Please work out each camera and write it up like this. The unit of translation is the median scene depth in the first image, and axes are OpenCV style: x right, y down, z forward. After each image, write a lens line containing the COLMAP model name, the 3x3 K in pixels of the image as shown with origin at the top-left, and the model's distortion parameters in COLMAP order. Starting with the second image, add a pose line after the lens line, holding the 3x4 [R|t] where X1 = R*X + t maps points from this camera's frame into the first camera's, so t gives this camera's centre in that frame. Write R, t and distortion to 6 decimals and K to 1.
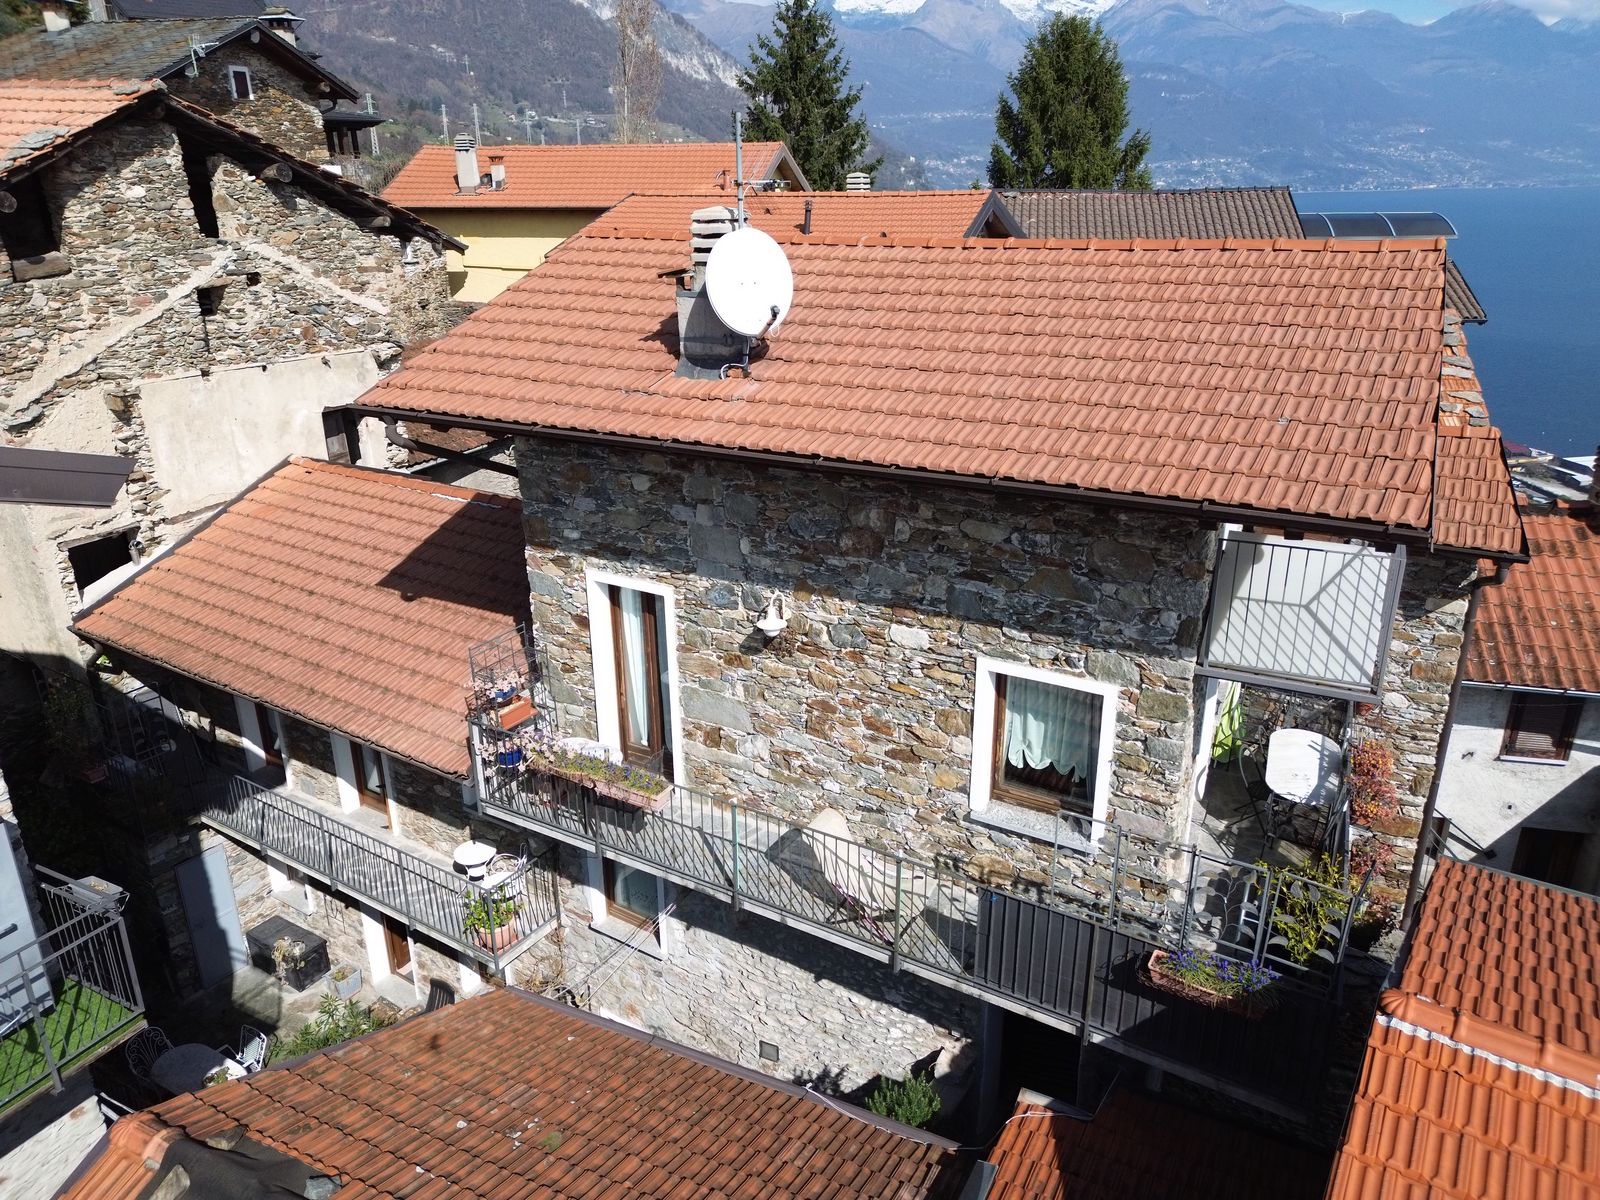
lens RADIAL K [[1123.0, 0, 800.0], [0, 1123.0, 600.0], [0, 0, 1]] dist [0.079784, -0.082196]
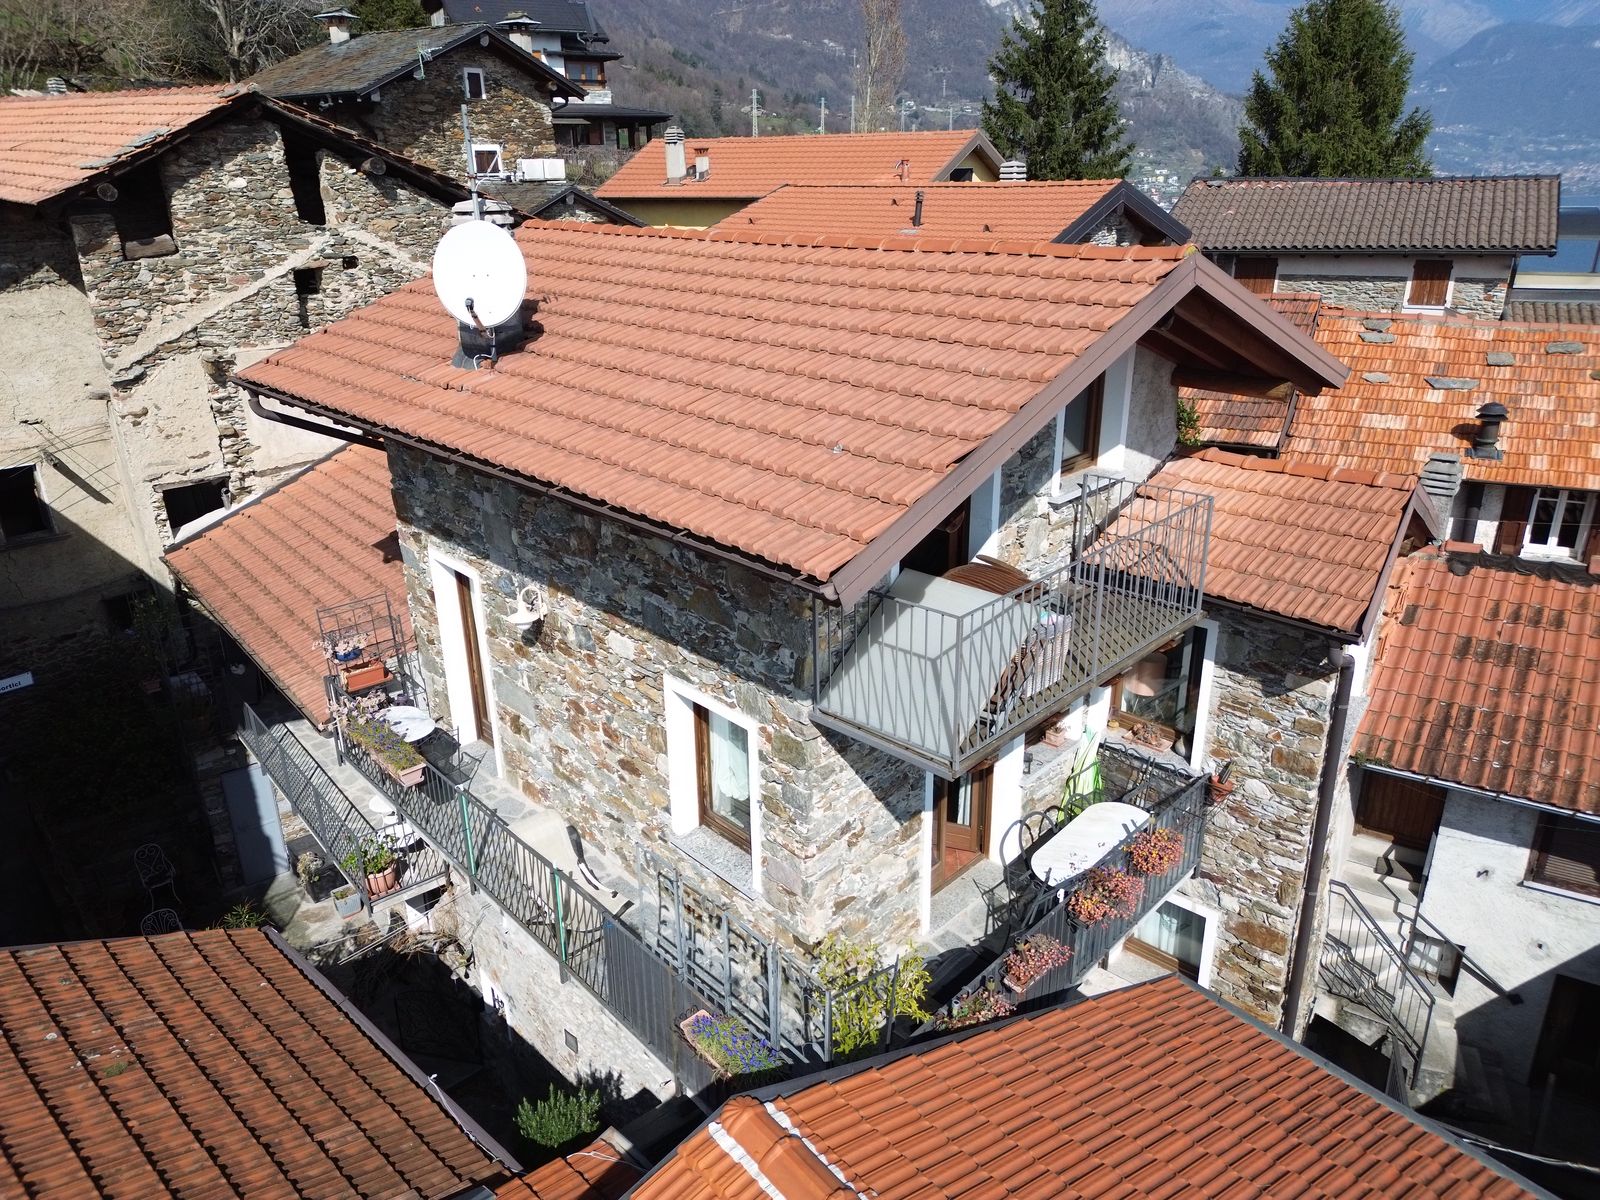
lens RADIAL K [[1123.0, 0, 800.0], [0, 1123.0, 600.0], [0, 0, 1]] dist [0.079784, -0.082196]
pose [[0.953074, 0.104706, -0.284052, 0.316281], [-0.102137, 0.994484, 0.023886, -0.027657], [0.284987, 0.006247, 0.958511, 0.069748]]
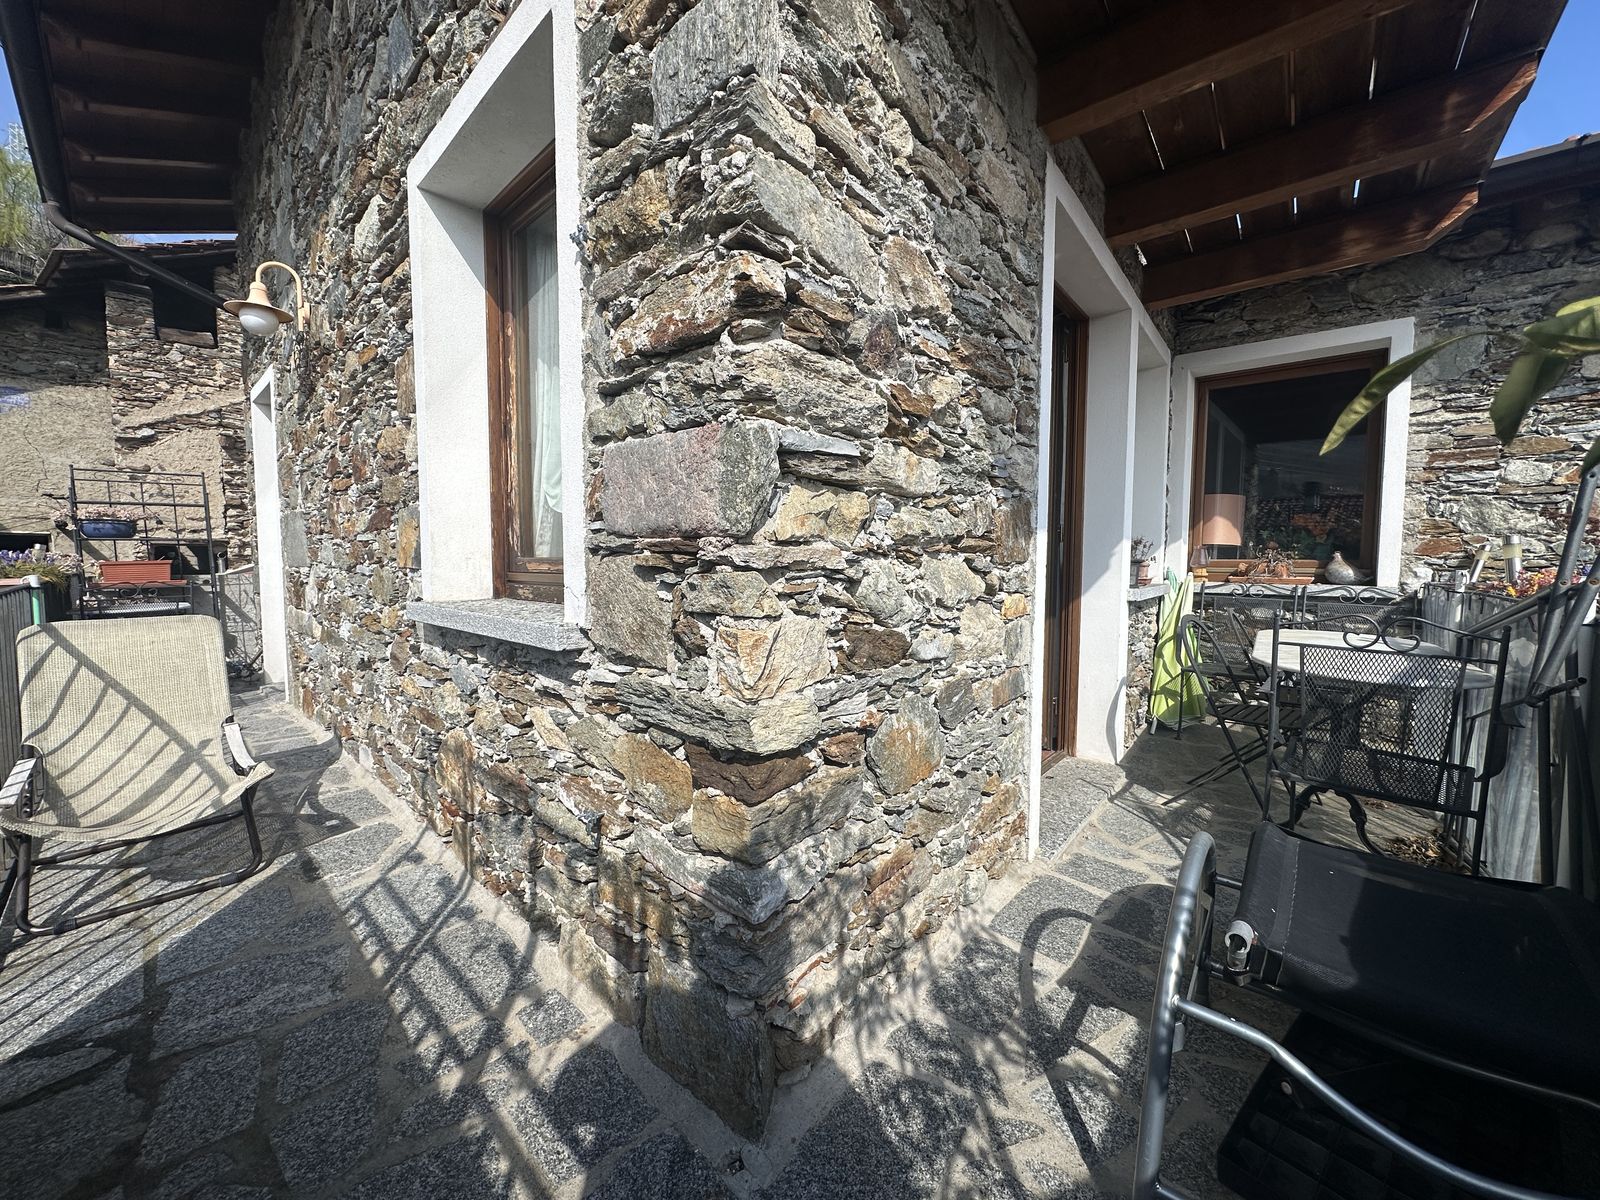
lens RADIAL K [[636.2, 0, 800.0], [0, 636.2, 600.0], [0, 0, 1]] dist [-0.004759, 0.000967]
pose [[0.974303, 0.024137, -0.223942, 0.206346], [-0.090264, 0.952754, -0.290020, 0.148751], [0.206362, 0.302781, 0.930451, 0.513243]]
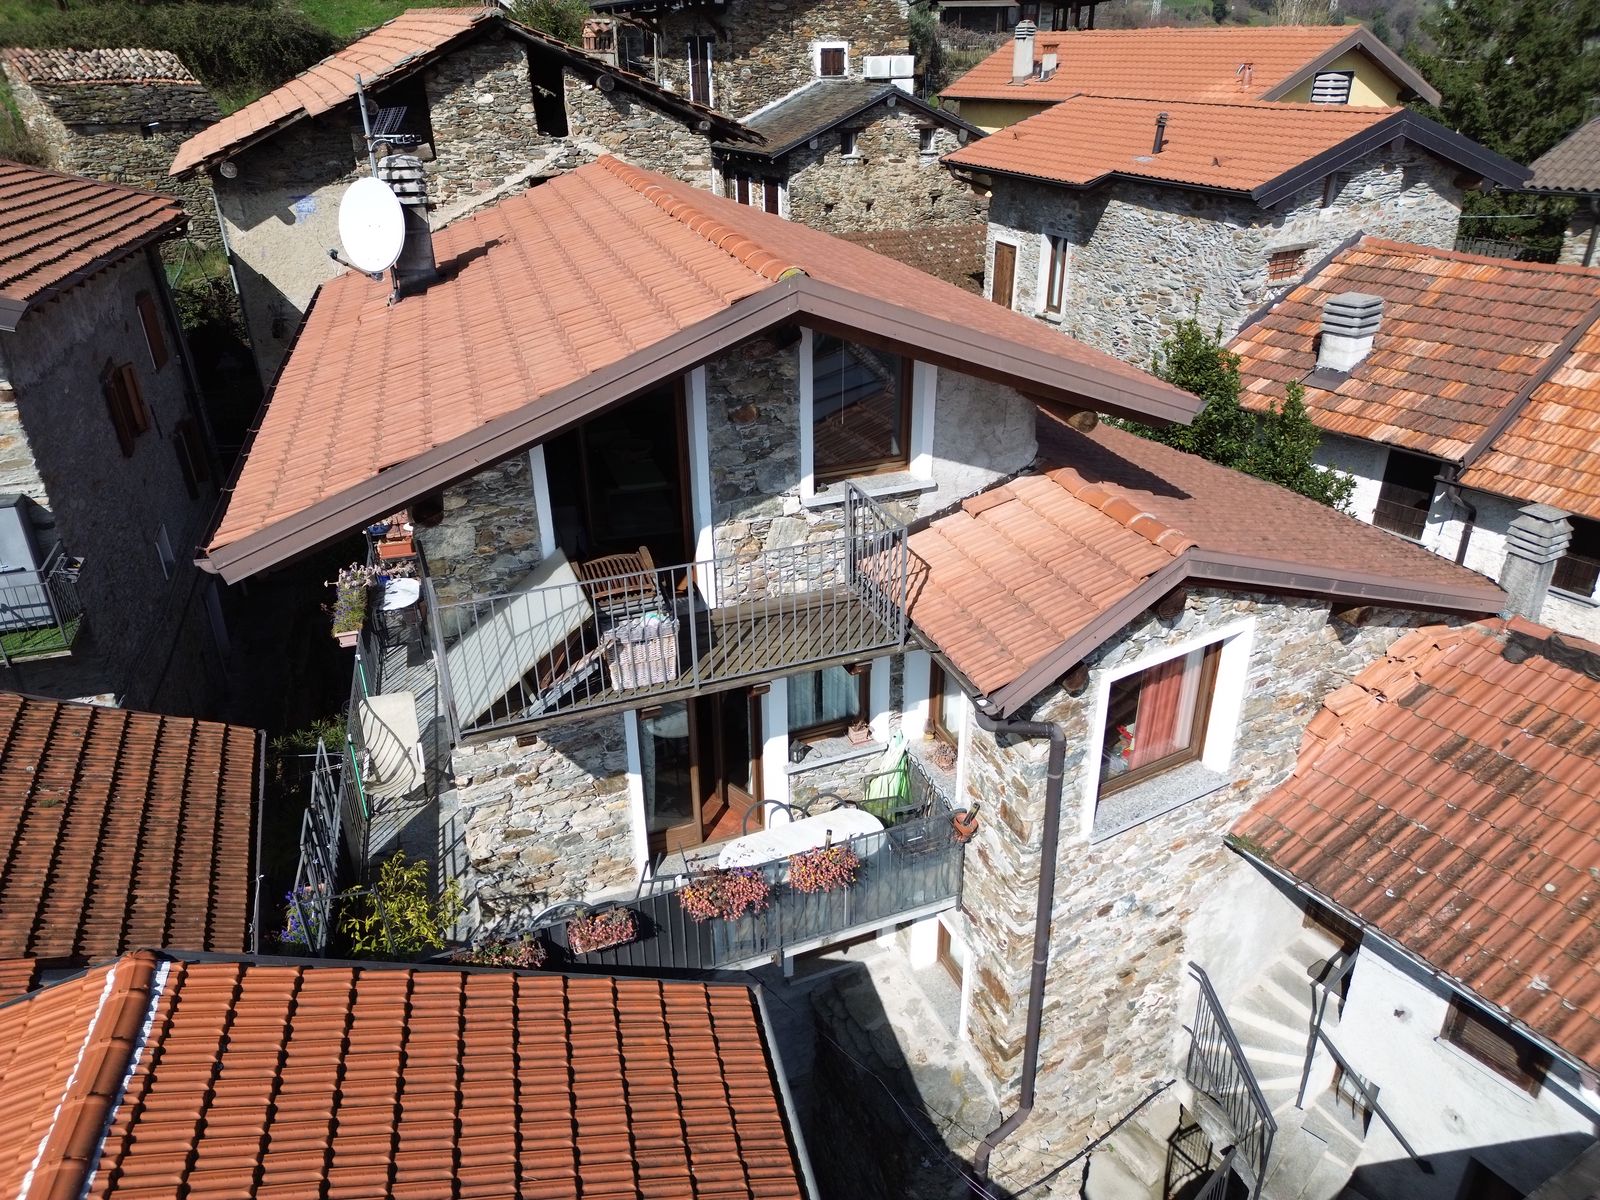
lens RADIAL K [[1123.0, 0, 800.0], [0, 1123.0, 600.0], [0, 0, 1]] dist [0.079784, -0.082196]
pose [[0.732570, 0.303490, -0.609291, 0.639105], [-0.237644, 0.952813, 0.188874, -0.140857], [0.637861, 0.006431, 0.770124, 0.228154]]
